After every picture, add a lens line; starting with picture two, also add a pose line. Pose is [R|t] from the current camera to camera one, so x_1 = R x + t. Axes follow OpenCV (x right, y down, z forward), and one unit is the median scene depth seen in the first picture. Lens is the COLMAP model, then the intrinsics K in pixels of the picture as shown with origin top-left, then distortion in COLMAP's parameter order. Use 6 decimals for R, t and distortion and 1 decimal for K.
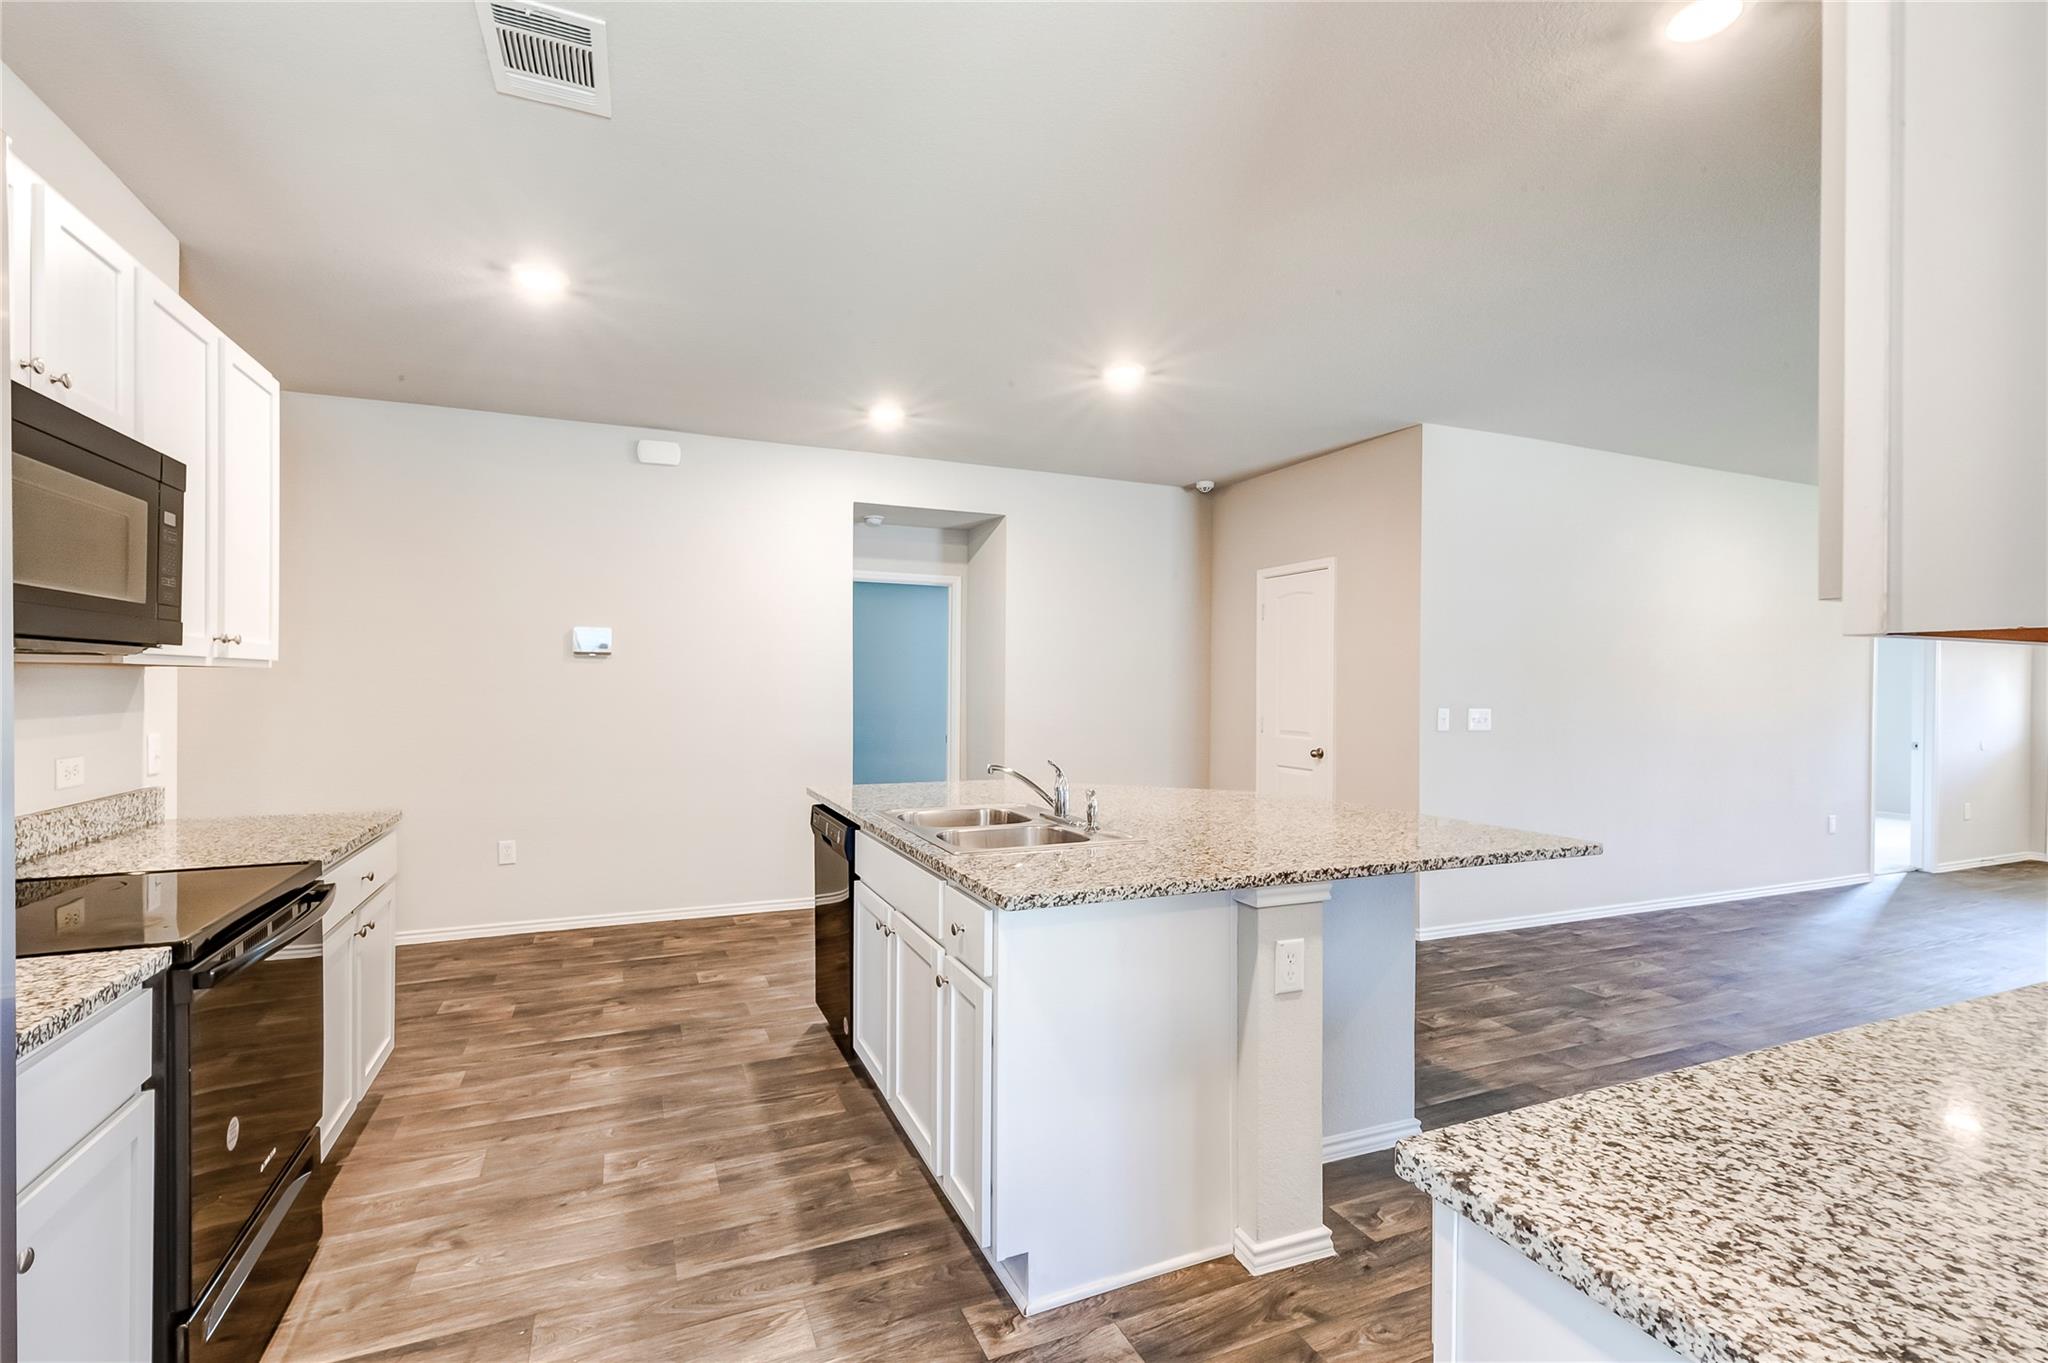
lens RADIAL K [[927.4, 0, 1025.2], [0, 927.4, 686.6], [0, 0, 1]] dist [0.002710, 0.000123]
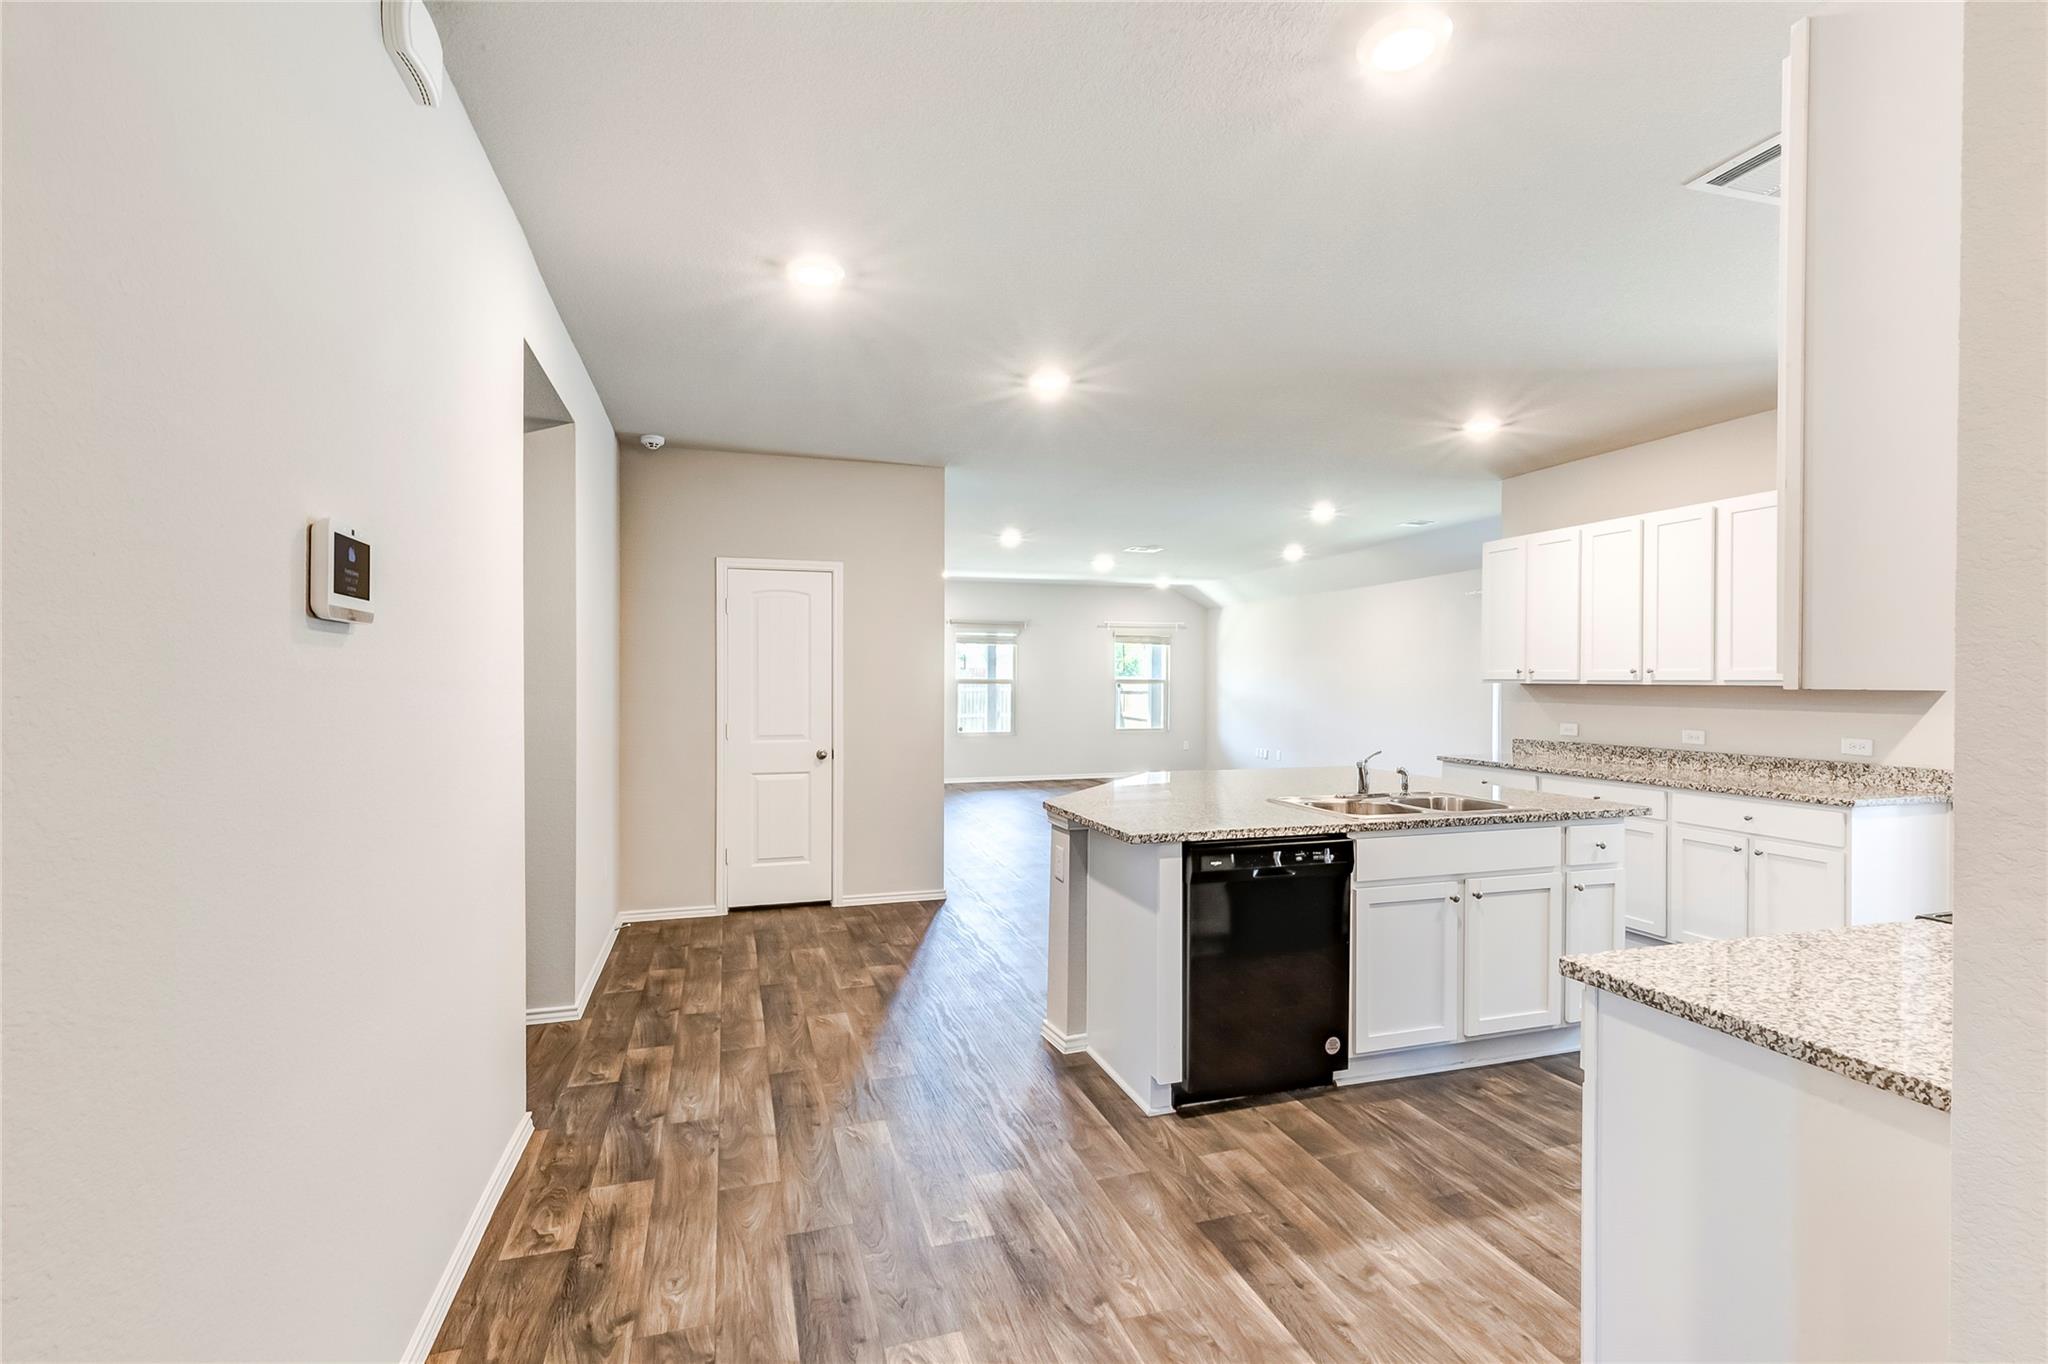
lens RADIAL K [[927.4, 0, 1025.2], [0, 927.4, 687.1], [0, 0, 1]] dist [0.002710, 0.000123]
pose [[0.102873, -0.013421, 0.994604, -1.110374], [0.000127, 0.999909, 0.013480, -0.023094], [-0.994694, -0.001260, 0.102865, 1.136661]]
